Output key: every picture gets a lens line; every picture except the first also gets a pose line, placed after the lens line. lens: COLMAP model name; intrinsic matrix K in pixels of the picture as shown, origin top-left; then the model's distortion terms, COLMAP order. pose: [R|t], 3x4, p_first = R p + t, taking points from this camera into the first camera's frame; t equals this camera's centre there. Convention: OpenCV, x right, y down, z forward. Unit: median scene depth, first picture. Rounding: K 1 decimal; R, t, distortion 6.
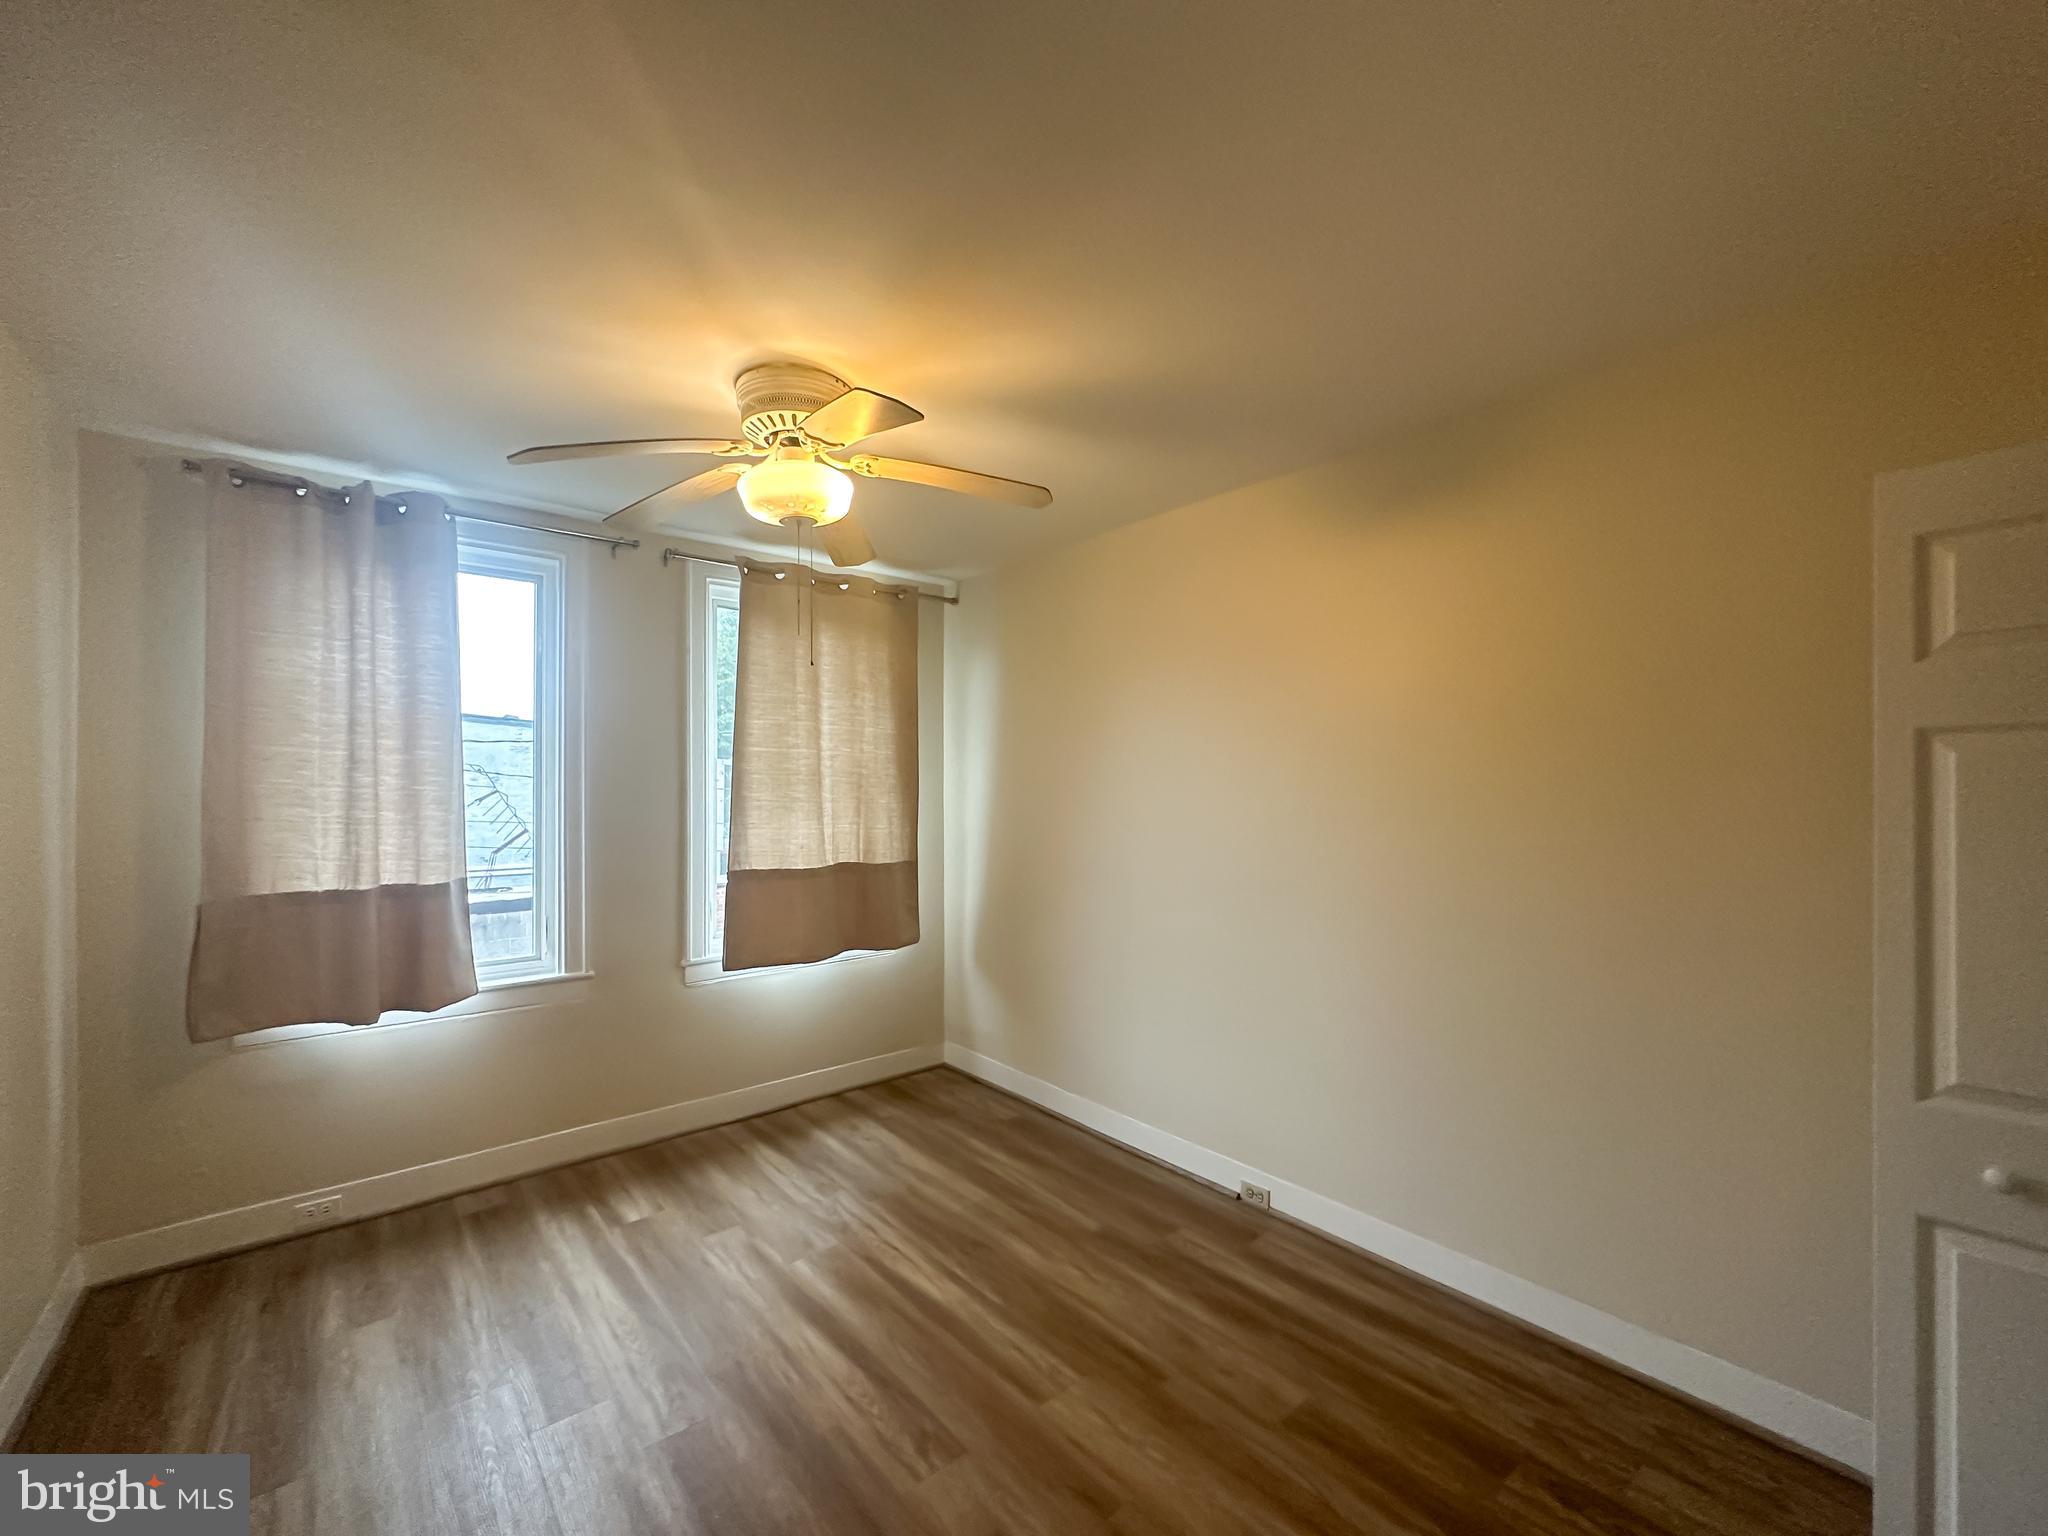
lens RADIAL K [[828.5, 0, 1038.1], [0, 828.5, 795.0], [0, 0, 1]] dist [0.000850, -0.000364]
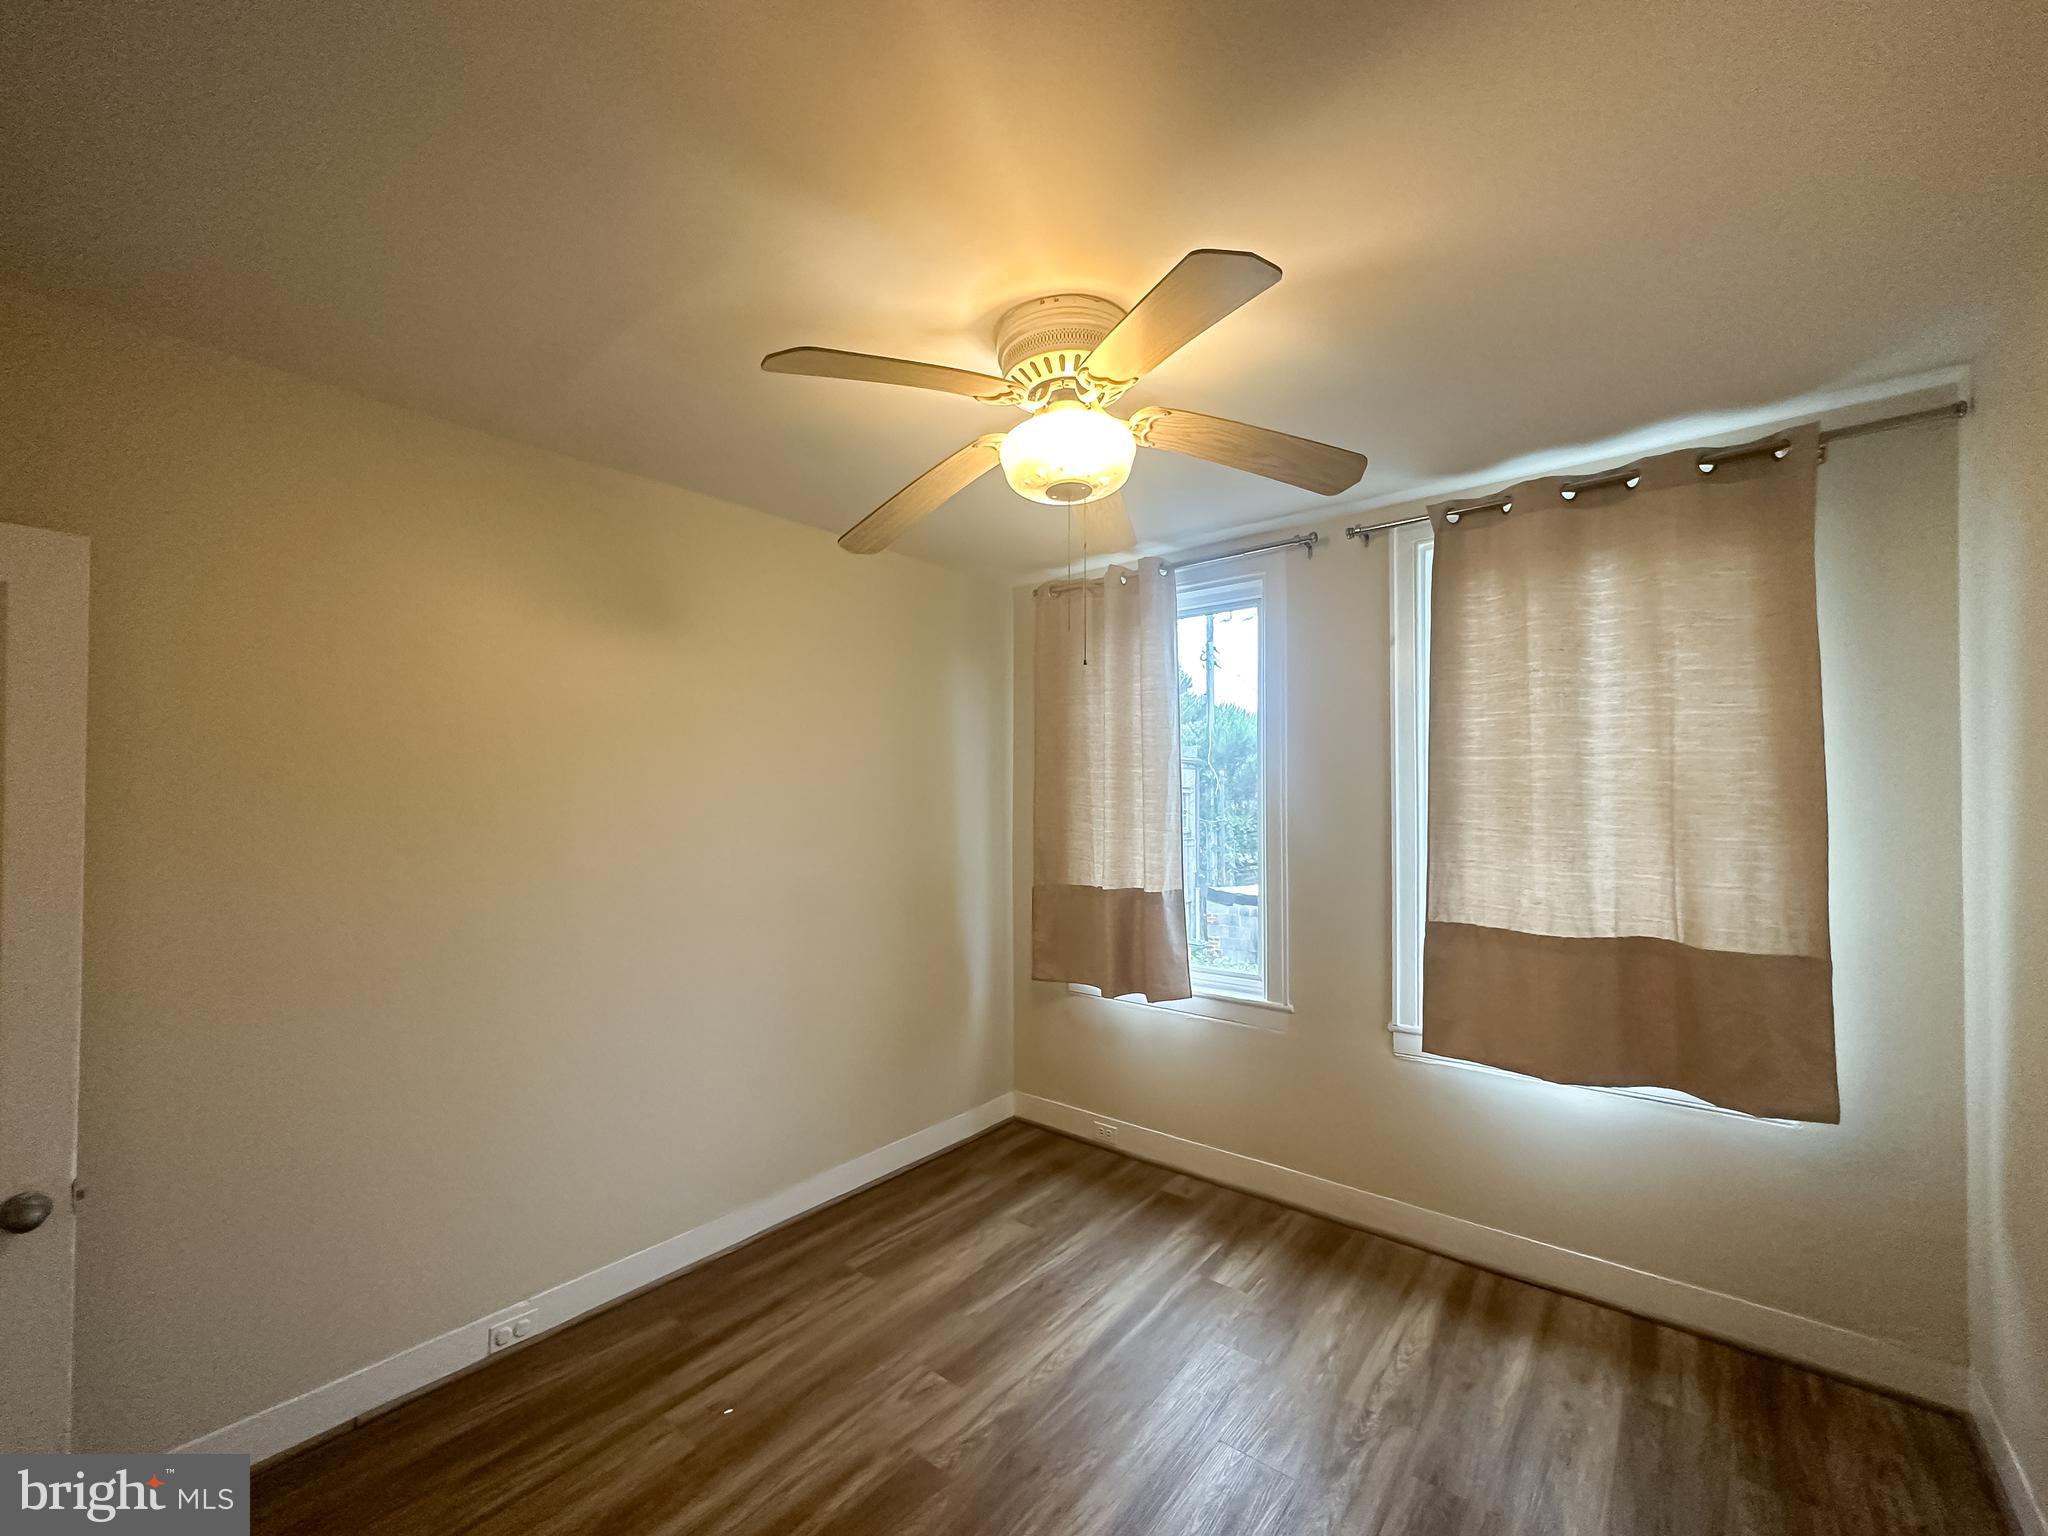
lens RADIAL K [[828.5, 0, 1039.8], [0, 828.5, 795.5], [0, 0, 1]] dist [0.000850, -0.000364]
pose [[0.182883, -0.004280, -0.983125, 0.383858], [-0.009550, 0.999936, -0.006129, -0.019190], [0.983088, 0.010510, 0.182830, 0.631326]]
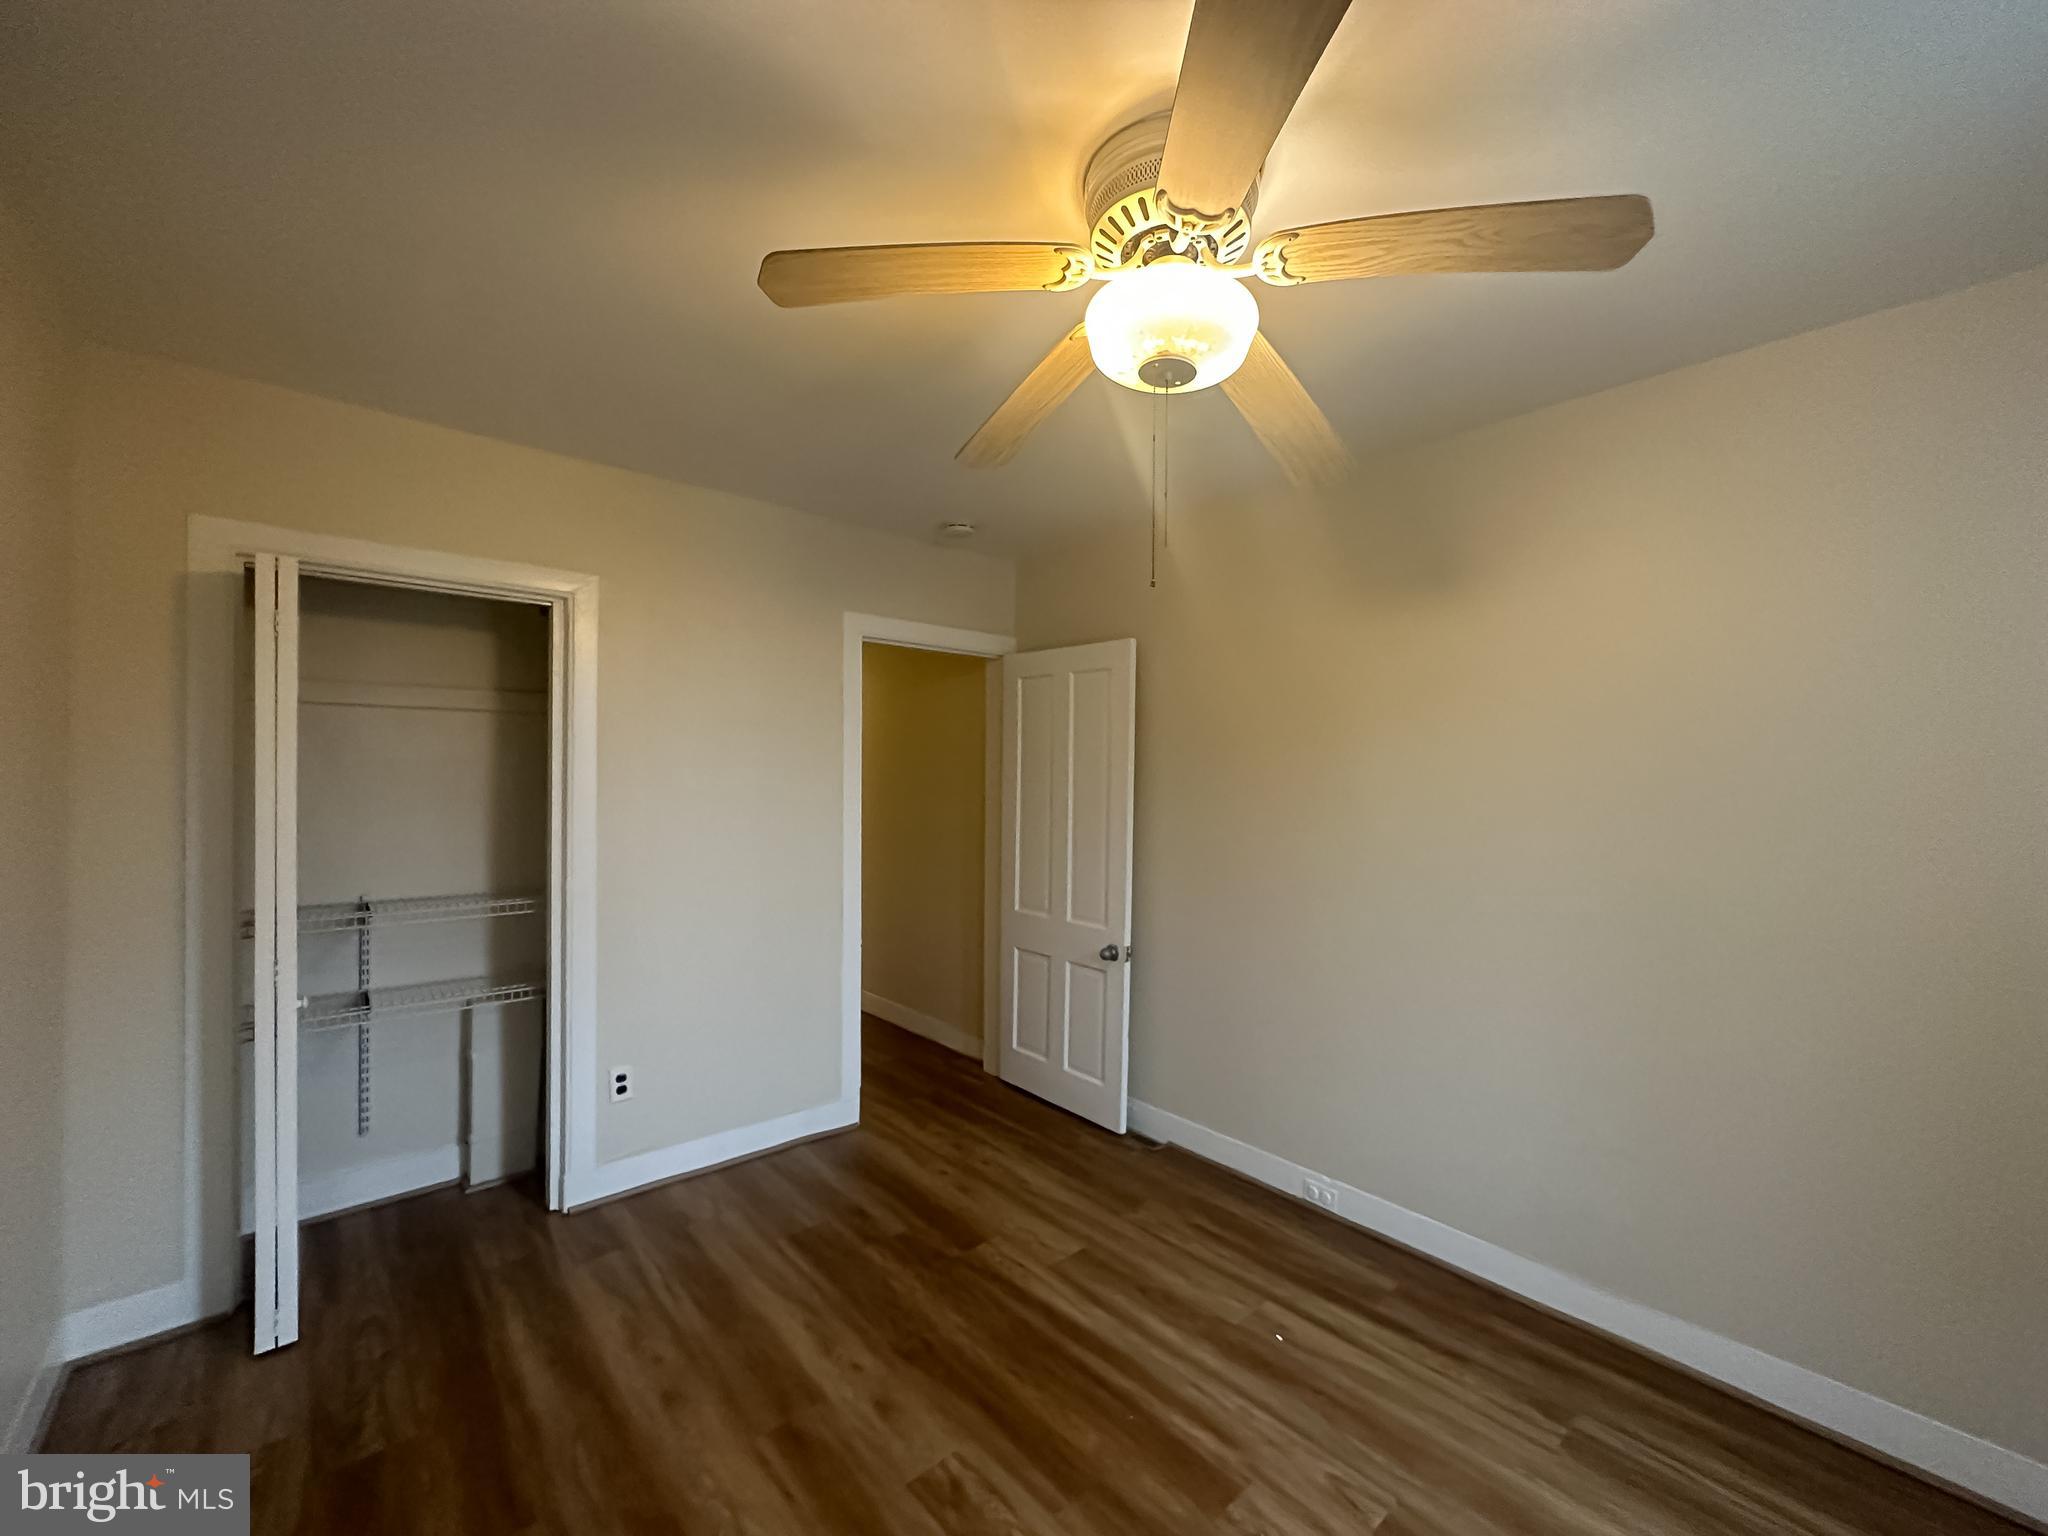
lens RADIAL K [[828.5, 0, 1006.0], [0, 828.5, 780.5], [0, 0, 1]] dist [0.000850, -0.000364]
pose [[-0.999943, -0.007646, 0.007392, -0.129477], [-0.007461, 0.999668, 0.024654, -0.016004], [-0.007578, 0.024597, -0.999669, 1.259631]]
